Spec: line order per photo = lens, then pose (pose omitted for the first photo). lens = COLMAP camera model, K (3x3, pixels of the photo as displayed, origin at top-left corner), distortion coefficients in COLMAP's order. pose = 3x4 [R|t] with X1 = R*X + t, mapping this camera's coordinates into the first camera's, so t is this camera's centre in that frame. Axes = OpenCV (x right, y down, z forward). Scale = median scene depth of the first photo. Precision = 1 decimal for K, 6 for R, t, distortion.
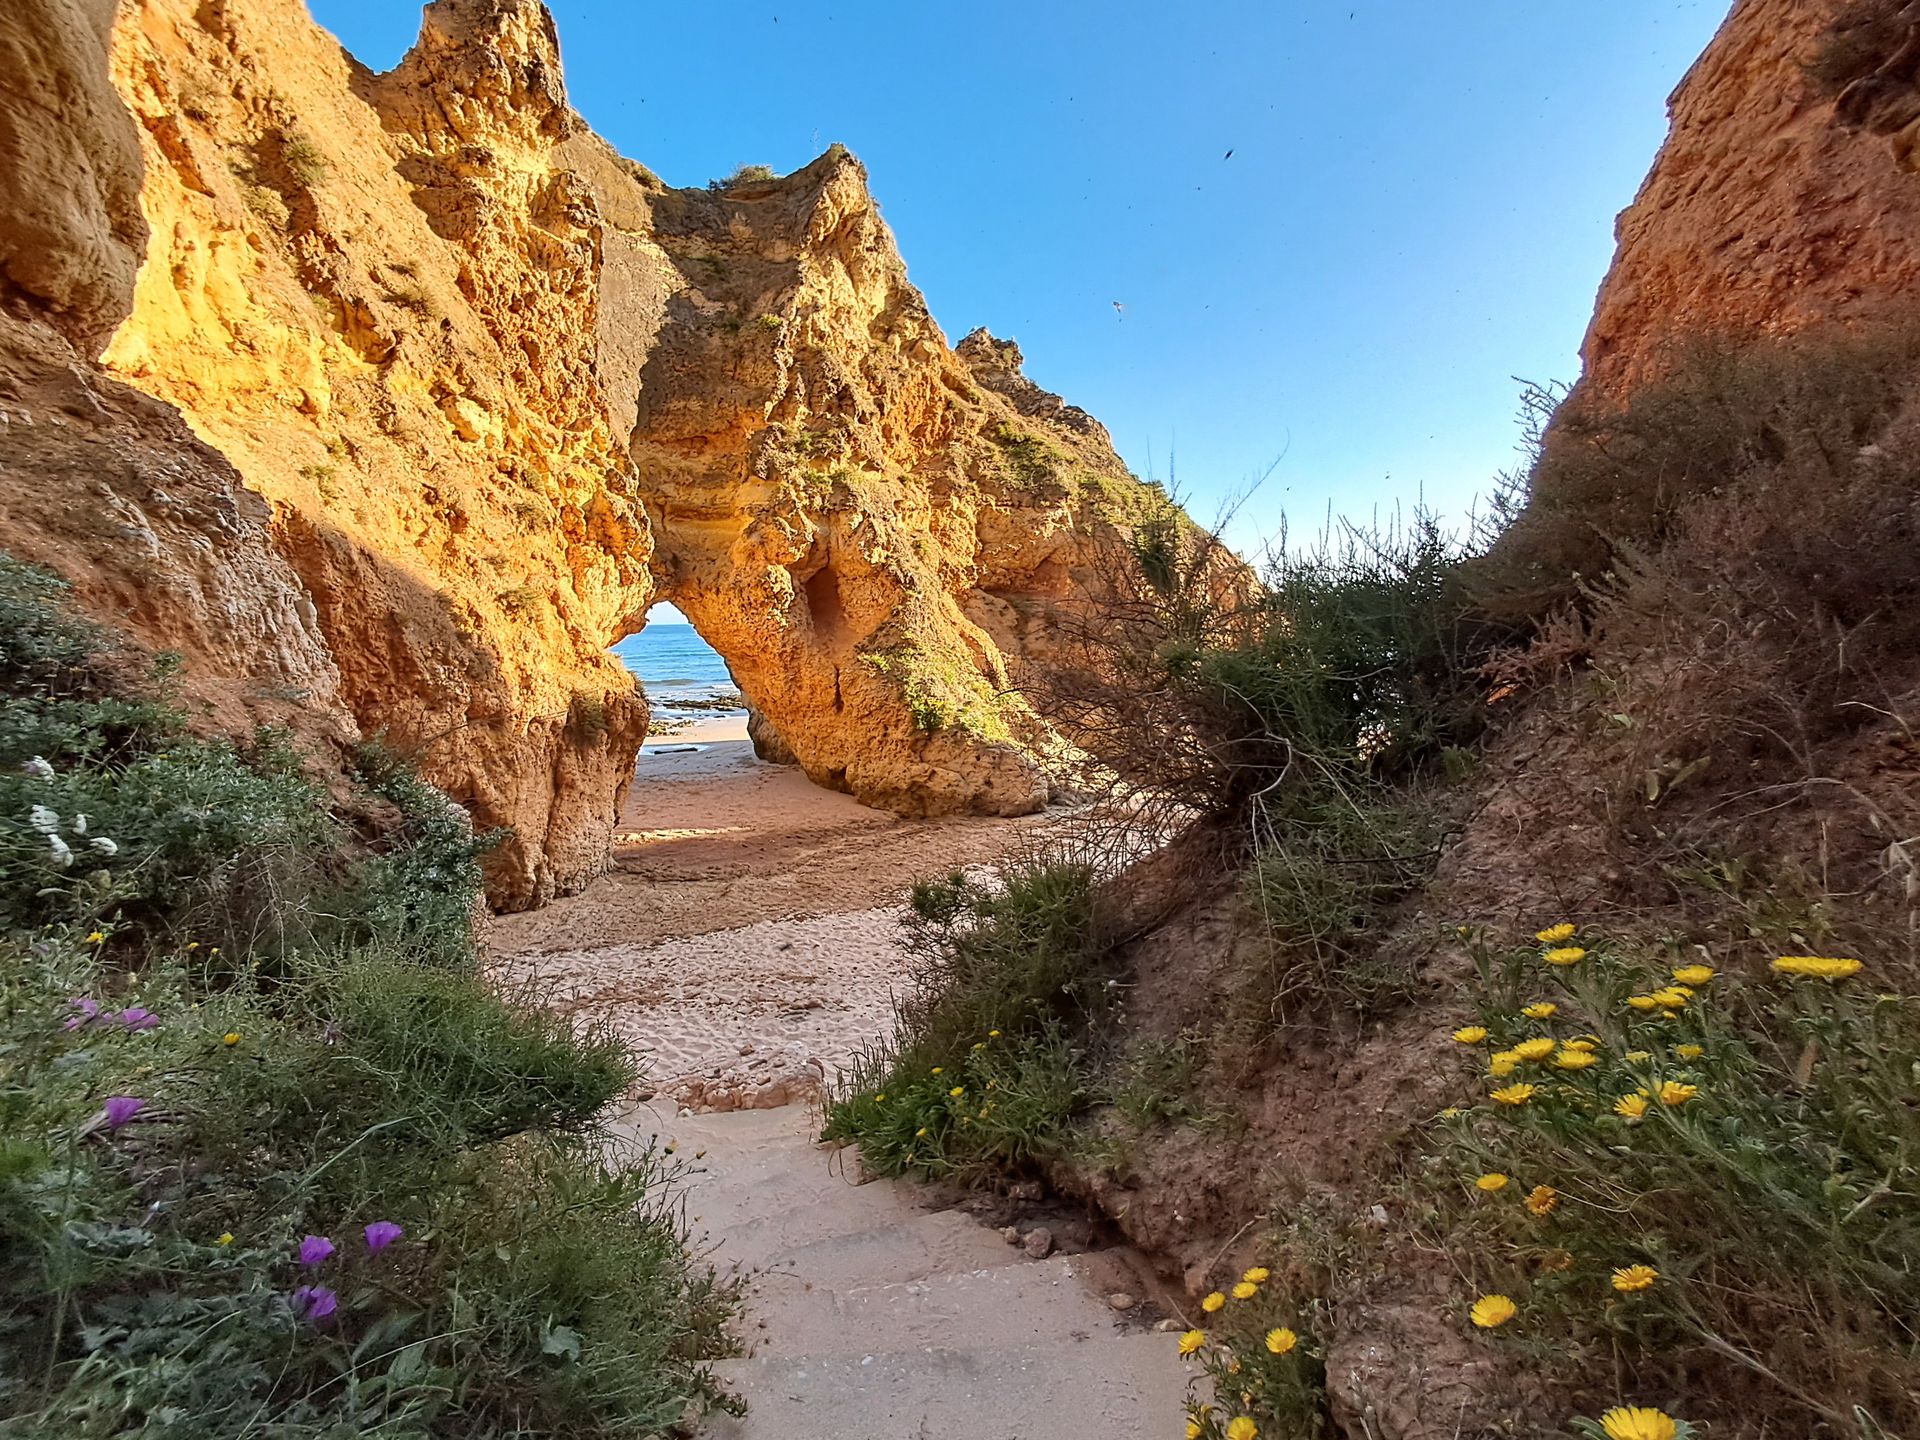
lens RADIAL K [[889.1, 0, 960.9], [0, 889.1, 739.8], [0, 0, 1]] dist [-0.004016, 0.009937]
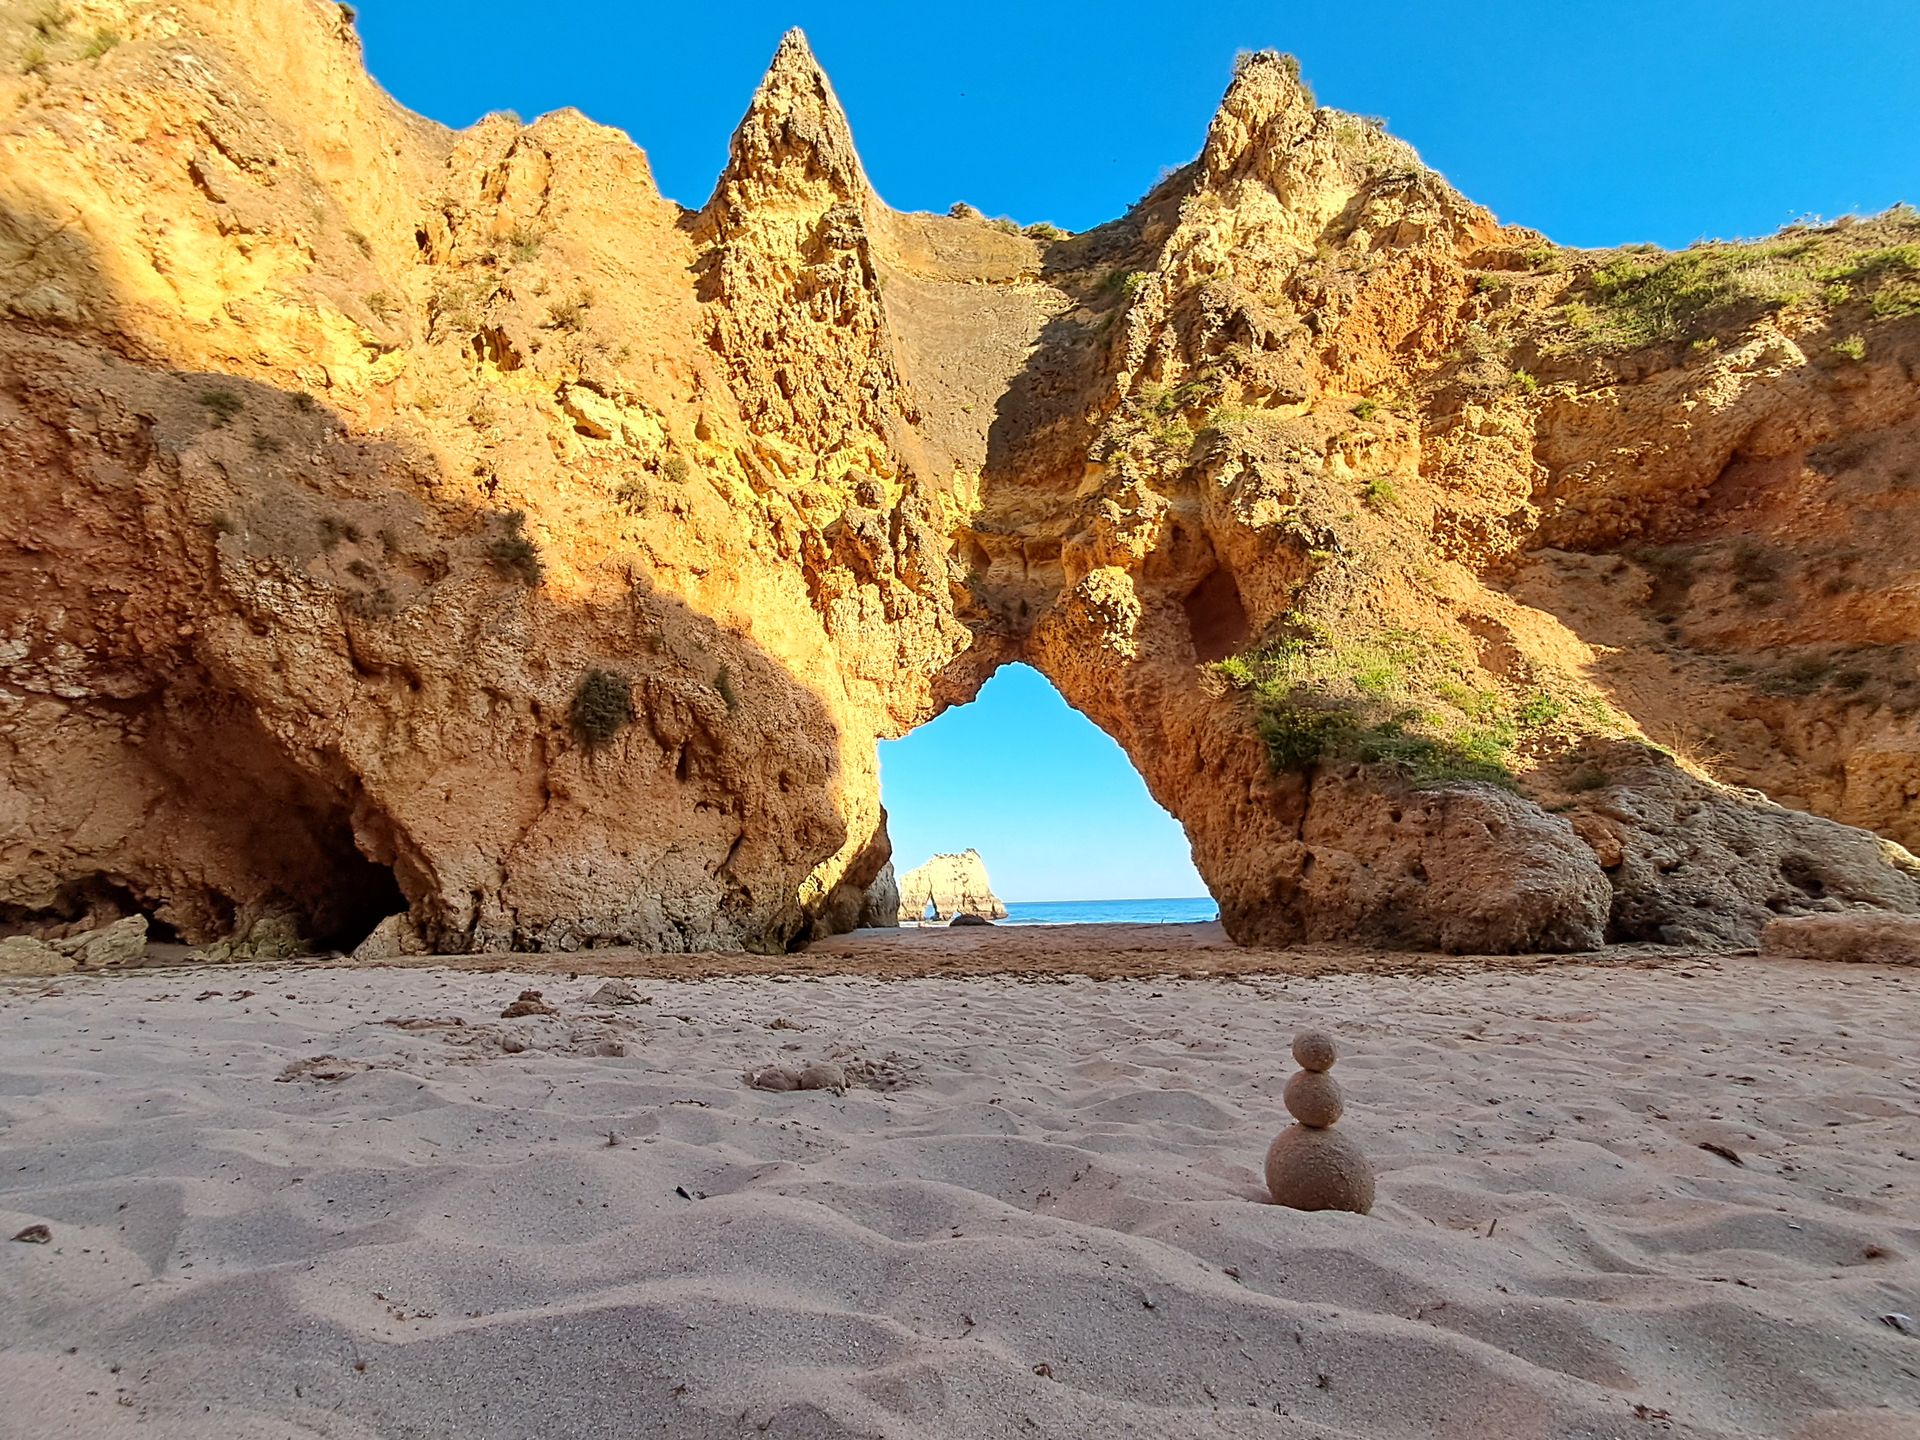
lens RADIAL K [[889.1, 0, 960.9], [0, 889.1, 739.8], [0, 0, 1]] dist [-0.004016, 0.009937]
pose [[0.610356, -0.154806, -0.776853, 0.218329], [-0.090752, 0.960594, -0.262723, 0.110692], [0.786912, 0.230856, 0.572255, 0.538025]]
